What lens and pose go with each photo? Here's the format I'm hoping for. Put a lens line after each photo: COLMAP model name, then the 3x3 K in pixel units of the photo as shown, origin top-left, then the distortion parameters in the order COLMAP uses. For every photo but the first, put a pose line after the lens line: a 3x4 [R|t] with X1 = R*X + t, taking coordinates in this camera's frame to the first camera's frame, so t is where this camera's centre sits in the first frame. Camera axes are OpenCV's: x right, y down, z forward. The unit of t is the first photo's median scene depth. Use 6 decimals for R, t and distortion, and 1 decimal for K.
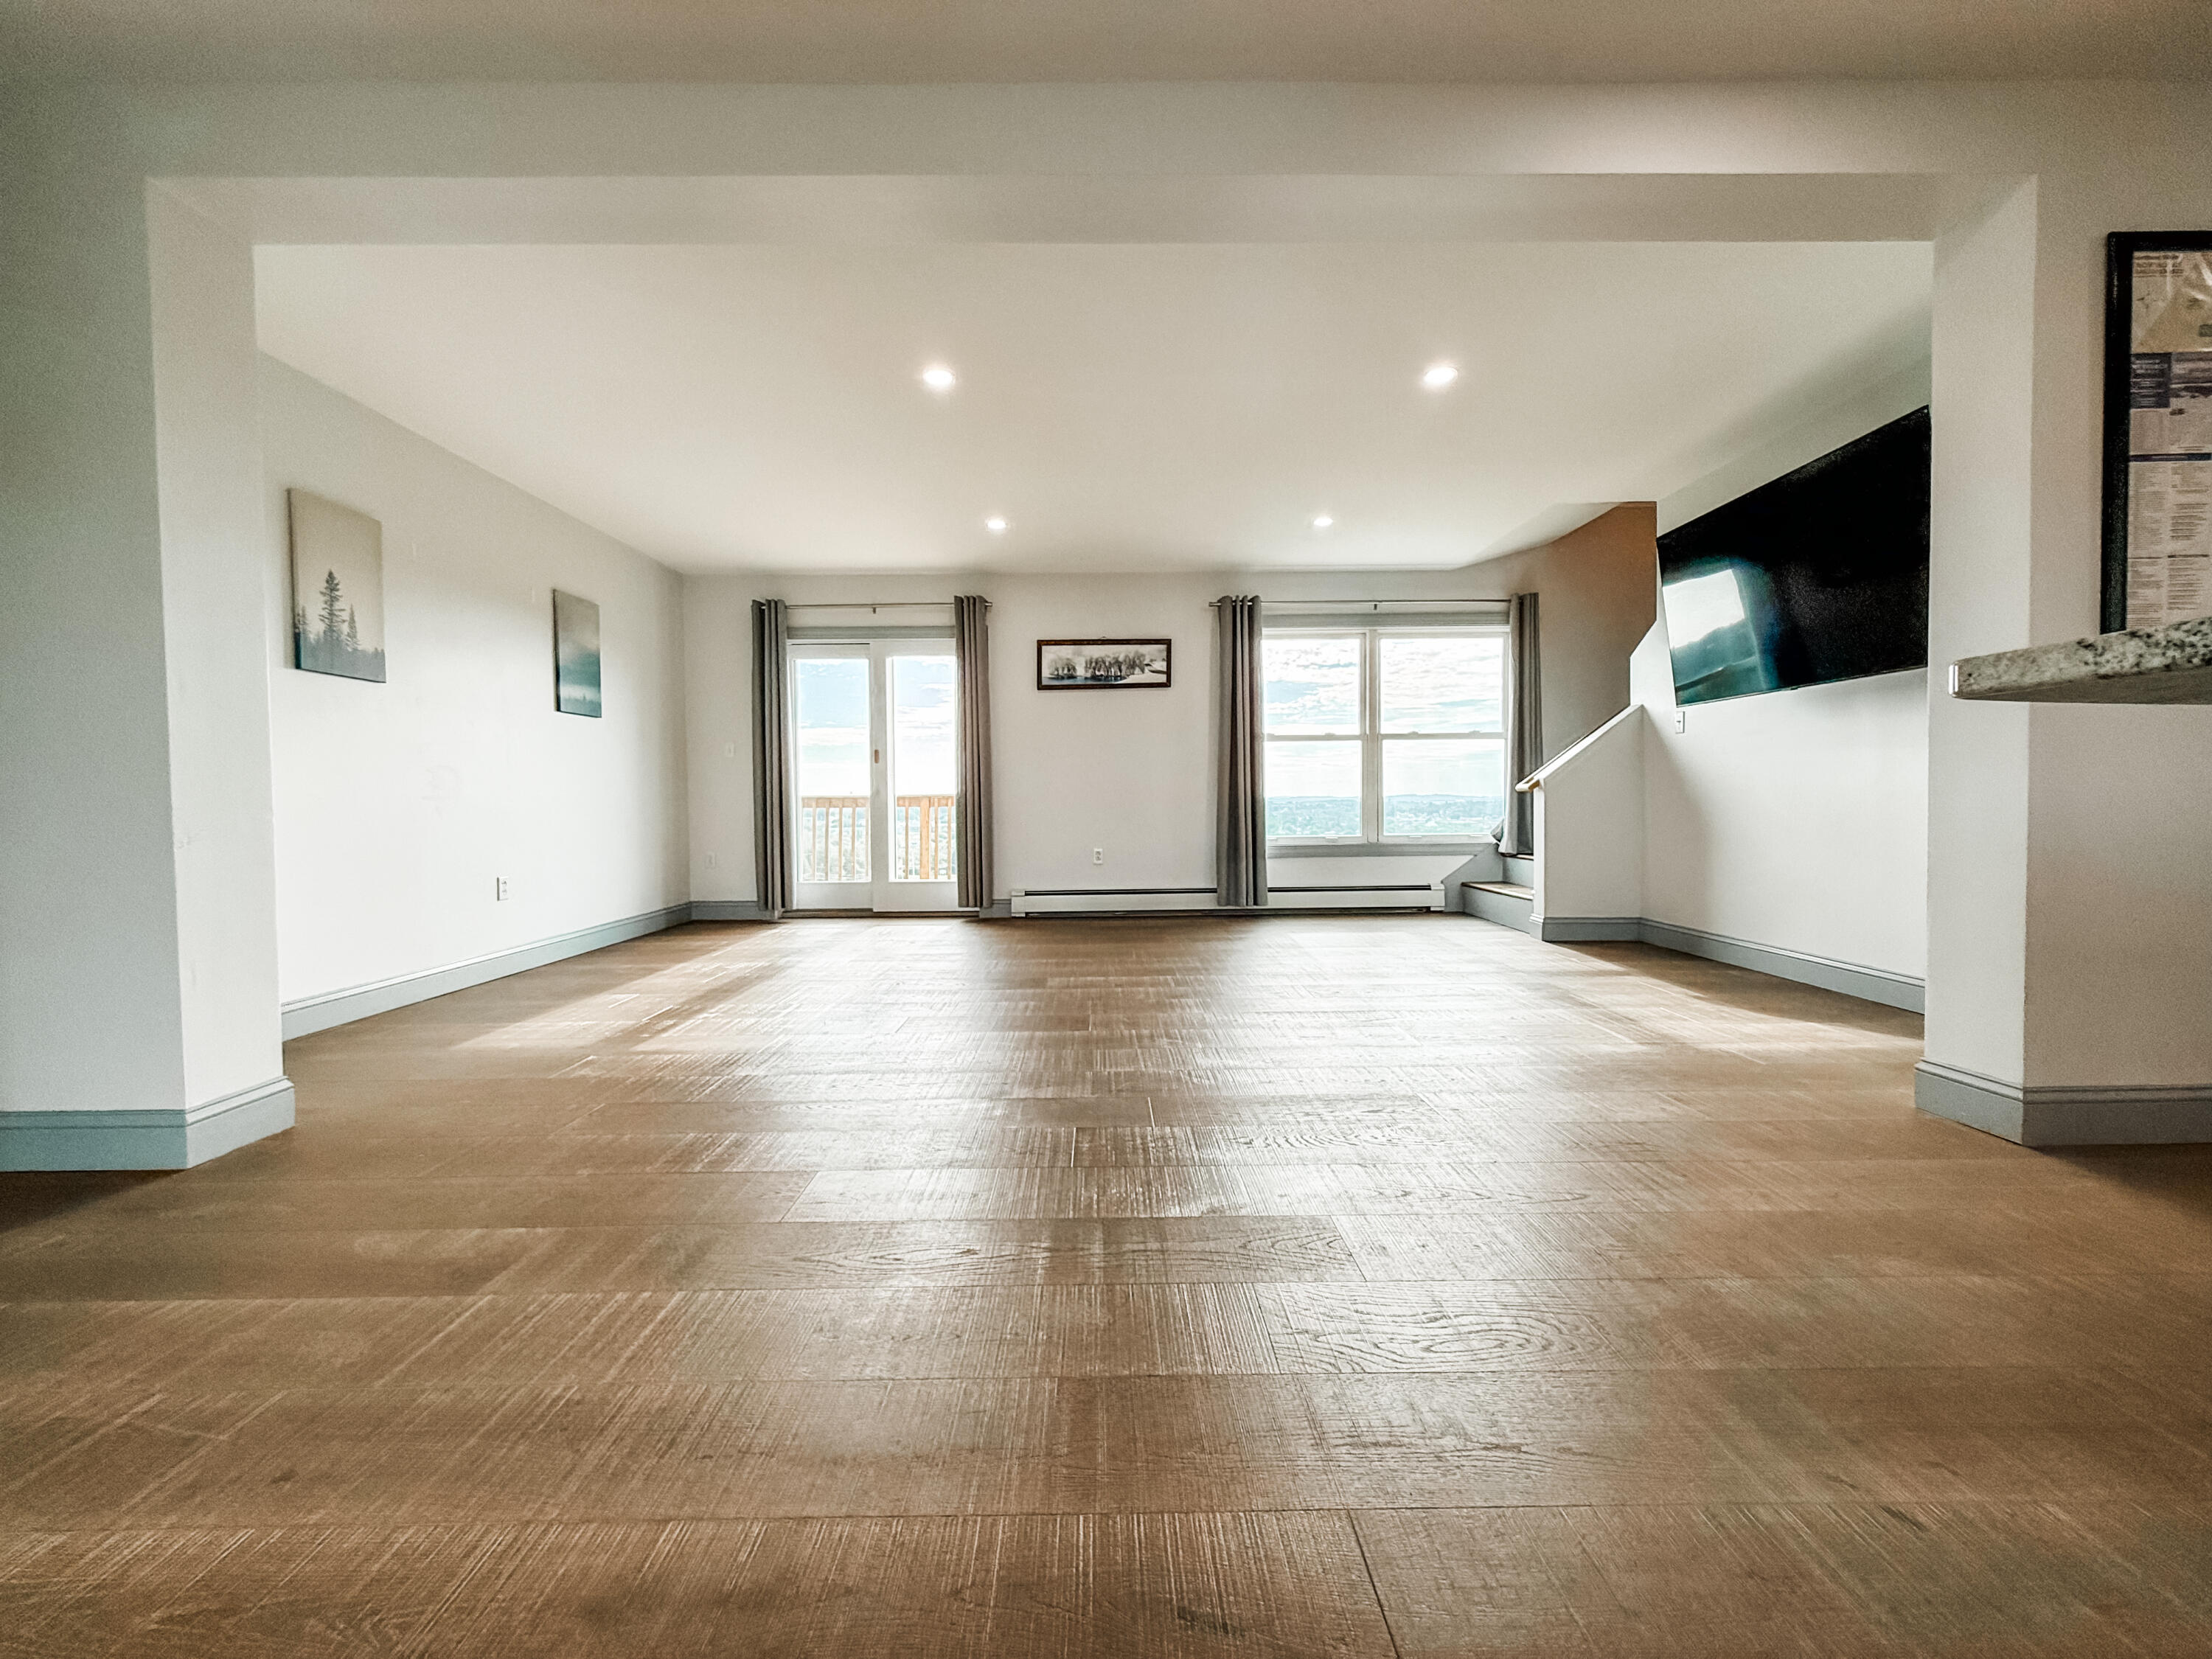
lens RADIAL K [[884.2, 0, 1107.6], [0, 884.2, 824.8], [0, 0, 1]] dist [-0.000299, 0.000595]
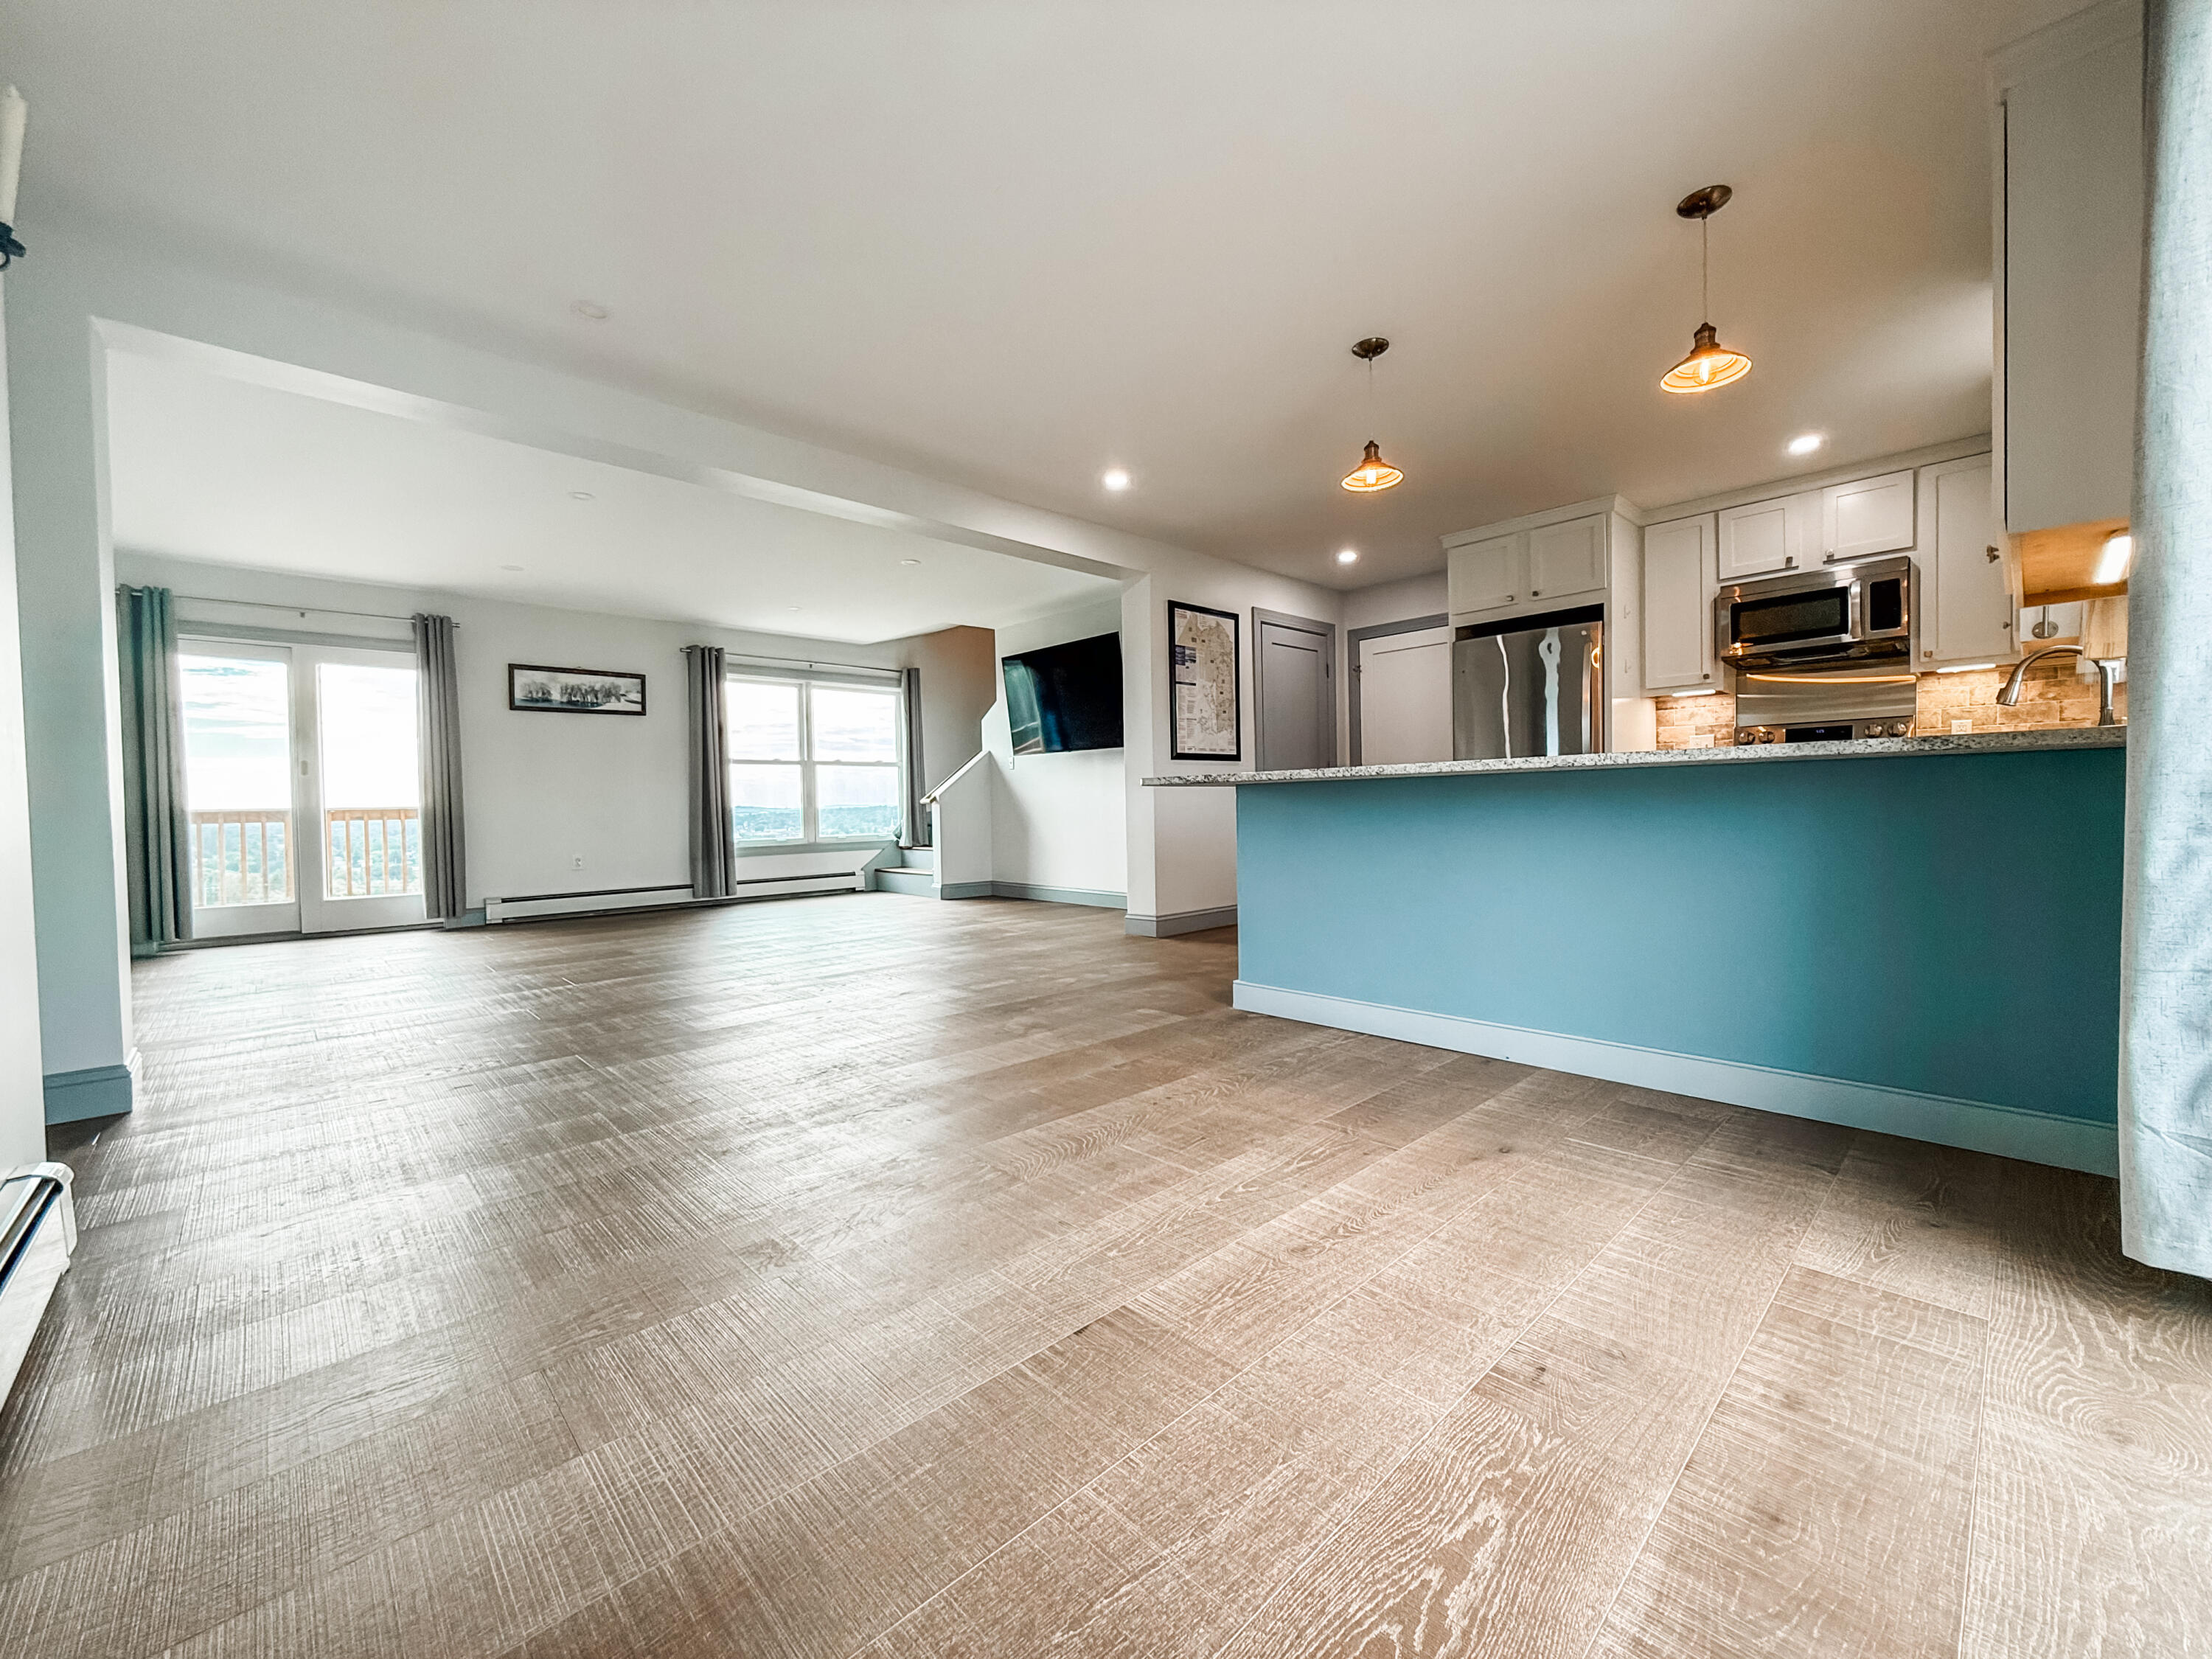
lens RADIAL K [[884.2, 0, 1105.4], [0, 884.2, 829.1], [0, 0, 1]] dist [-0.000299, 0.000595]
pose [[0.732118, -0.021484, 0.680839, -0.286177], [0.026956, 0.999633, 0.002558, 0.008554], [-0.680644, 0.016480, 0.732429, -0.276472]]
